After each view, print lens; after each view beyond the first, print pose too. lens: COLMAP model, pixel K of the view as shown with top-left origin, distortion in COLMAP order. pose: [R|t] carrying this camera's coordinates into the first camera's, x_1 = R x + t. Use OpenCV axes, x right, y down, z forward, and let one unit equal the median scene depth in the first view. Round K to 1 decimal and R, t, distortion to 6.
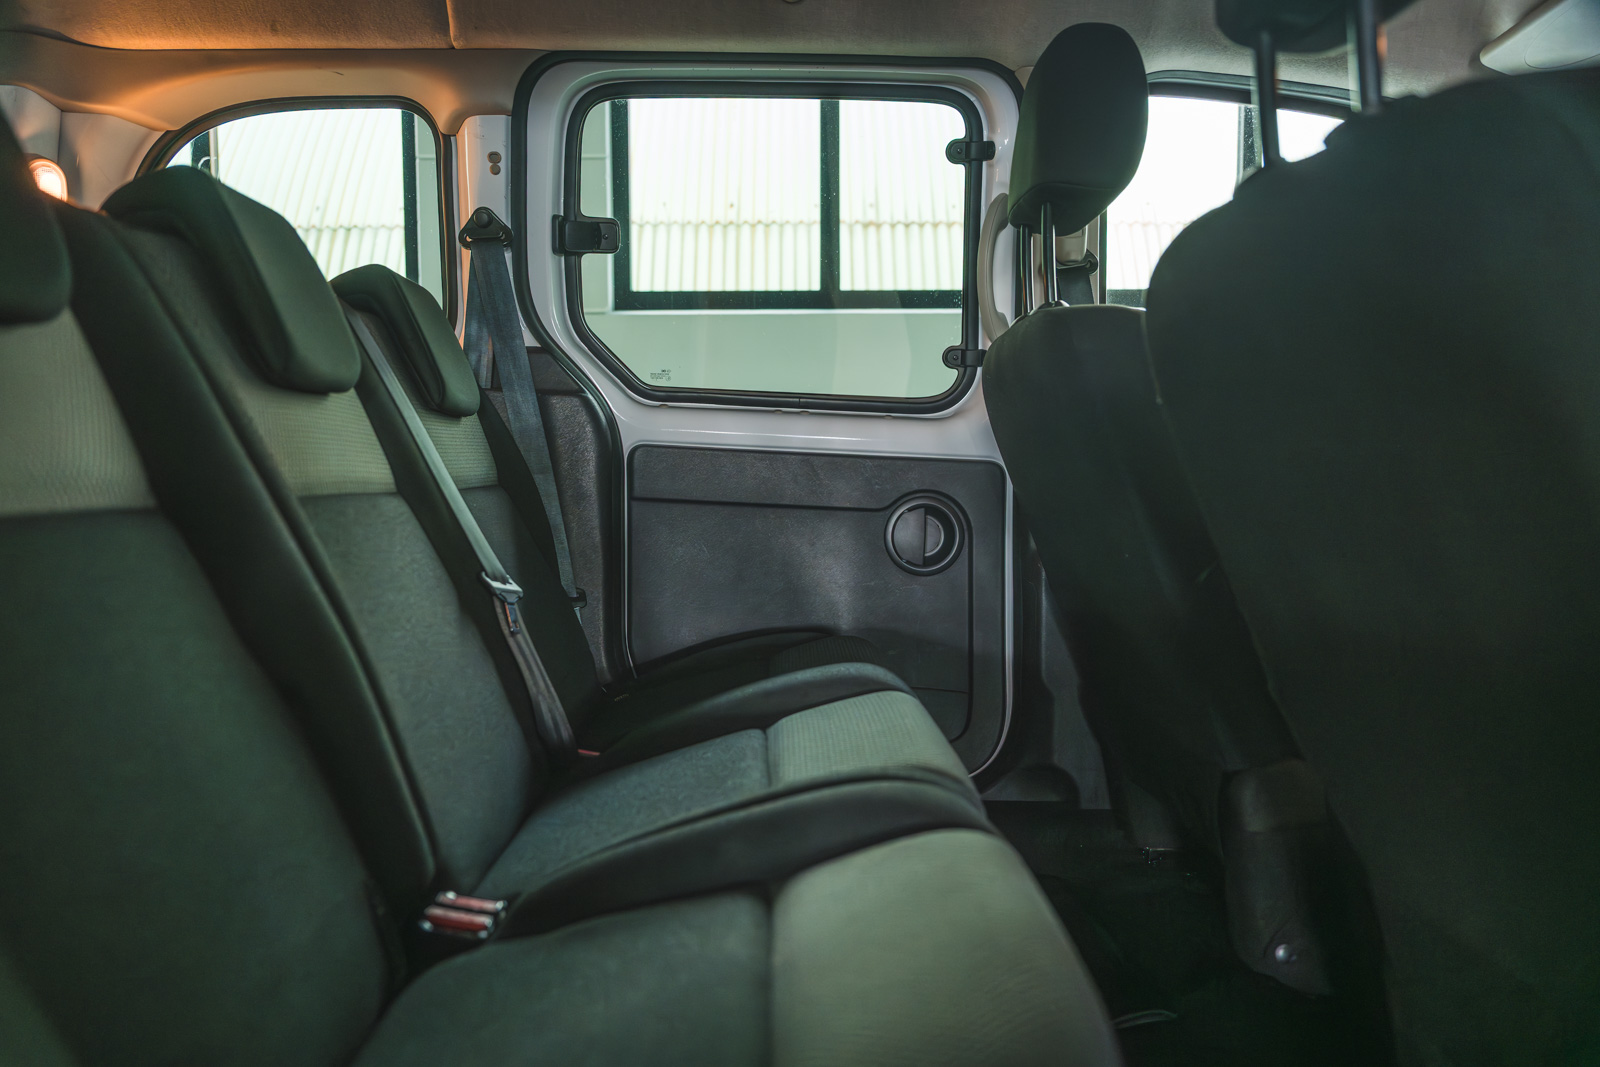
lens RADIAL K [[1090.7, 0, 800.0], [0, 1090.7, 525.7], [0, 0, 1]] dist [-0.001175, 0.005697]
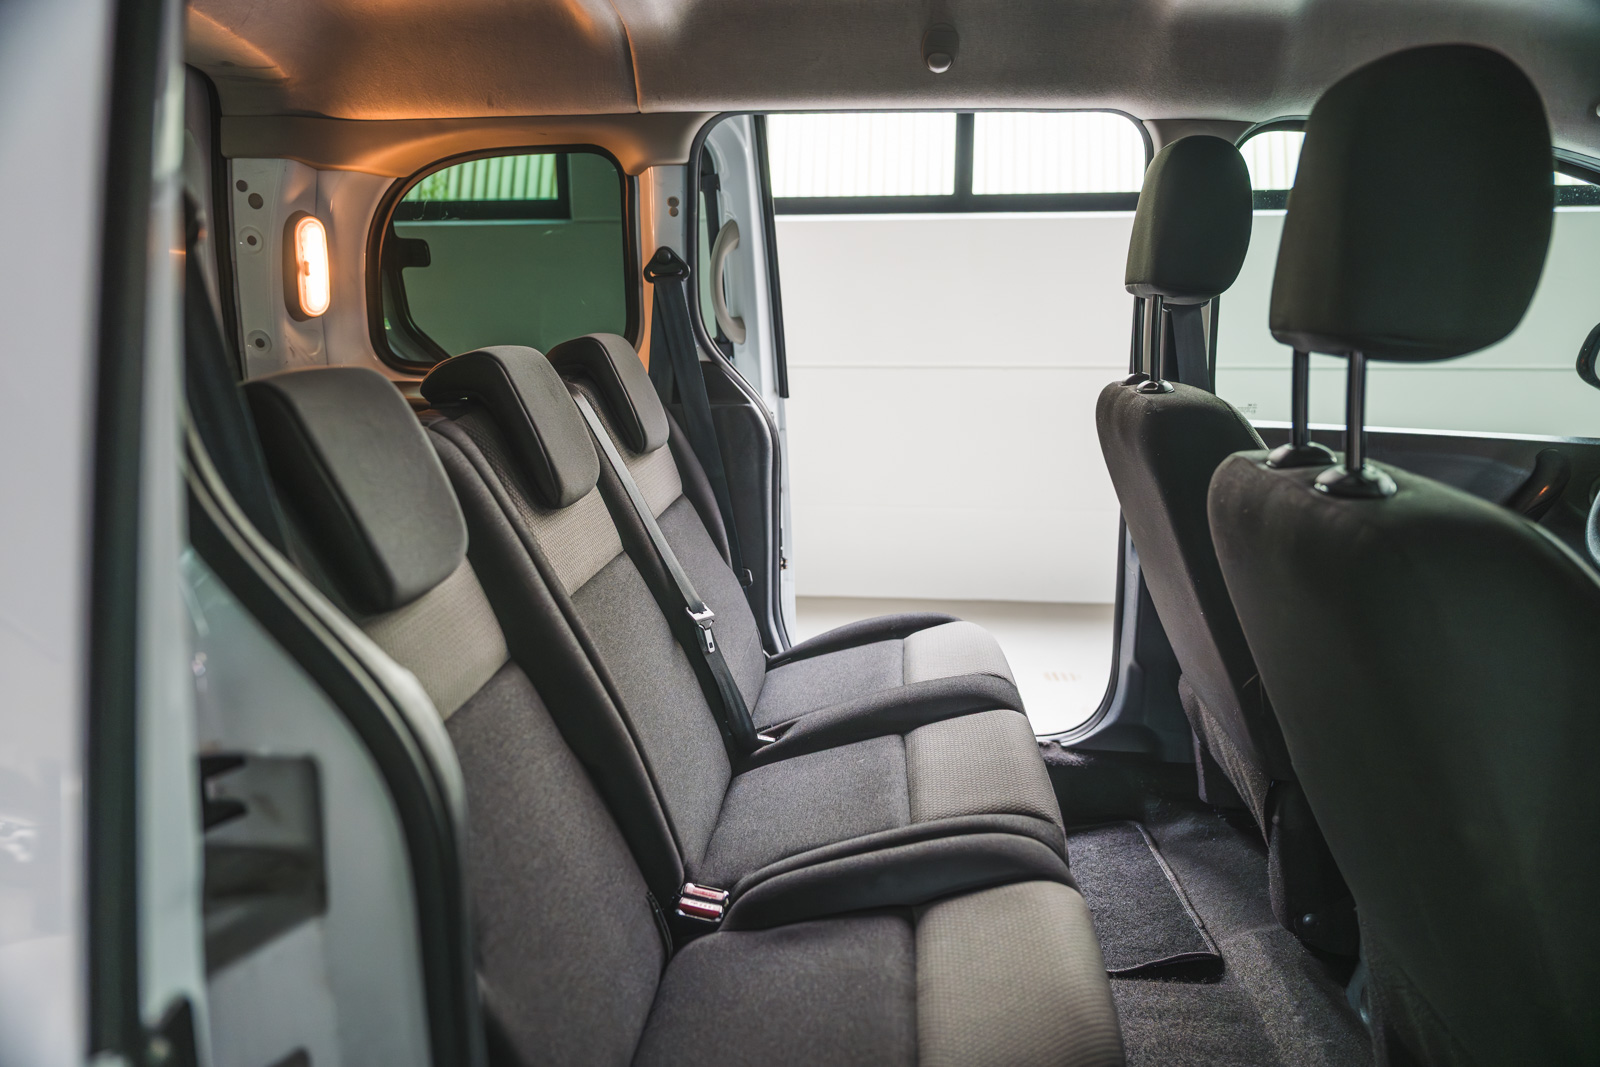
lens RADIAL K [[1090.7, 0, 804.2], [0, 1090.7, 532.5], [0, 0, 1]] dist [-0.001175, 0.005697]
pose [[0.994261, 0.024223, -0.104202, -0.014542], [-0.006815, 0.986391, 0.164274, -0.186047], [0.106763, -0.162621, 0.980896, -0.172103]]
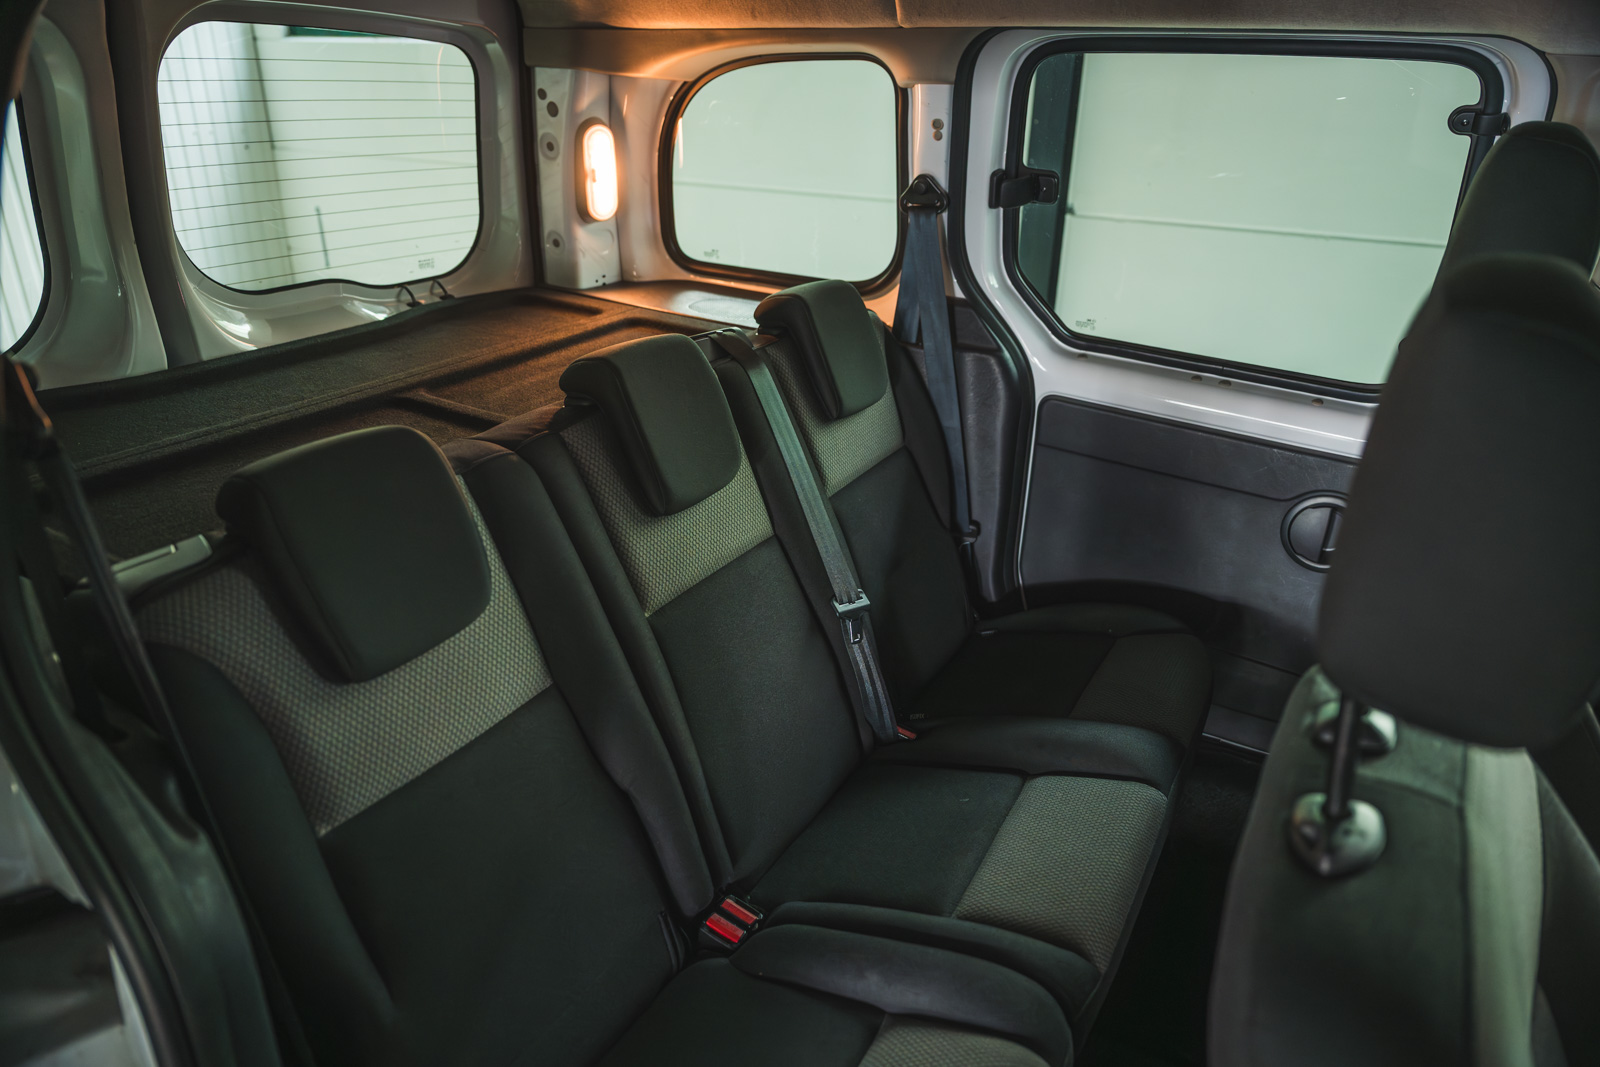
lens RADIAL K [[1090.7, 0, 794.3], [0, 1090.7, 537.4], [0, 0, 1]] dist [-0.001175, 0.005697]
pose [[0.857167, 0.223769, -0.463888, 0.174546], [-0.046837, 0.930822, 0.362460, -0.346191], [0.512904, -0.288962, 0.808350, -0.022279]]
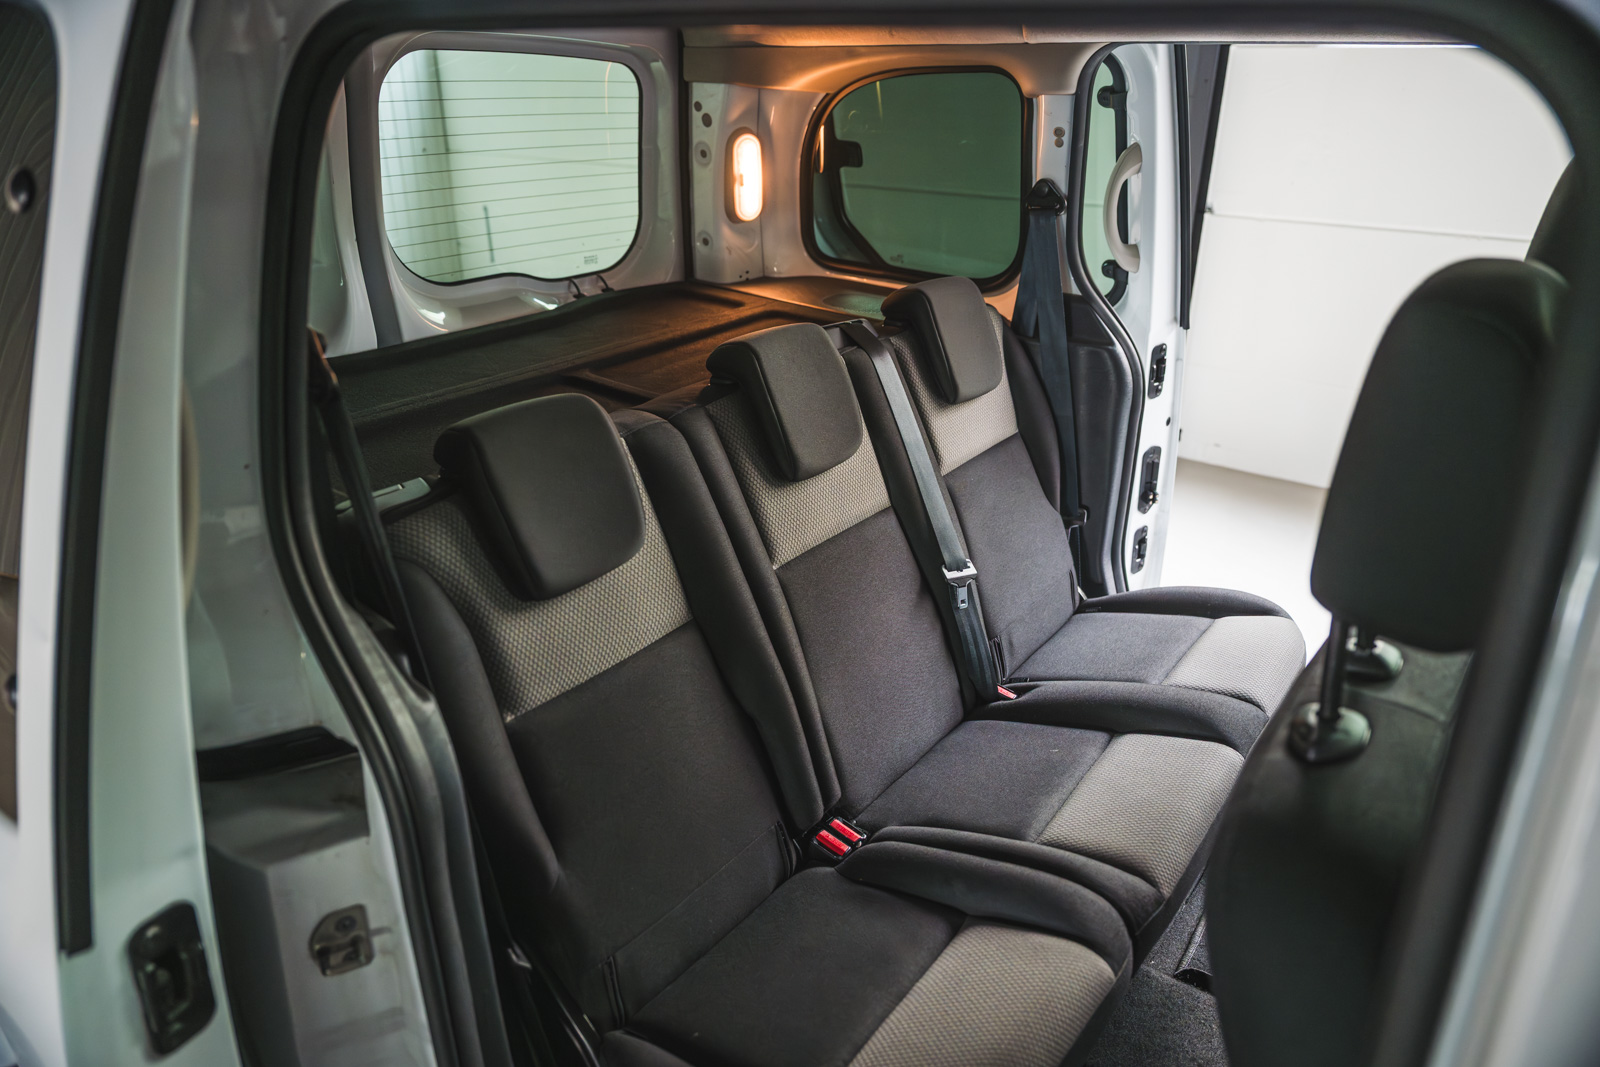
lens RADIAL K [[1090.7, 0, 794.7], [0, 1090.7, 540.4], [0, 0, 1]] dist [-0.001175, 0.005697]
pose [[0.786923, 0.256053, -0.561417, 0.242654], [-0.036241, 0.927447, 0.372194, -0.360647], [0.615986, -0.272542, 0.739109, -0.104699]]
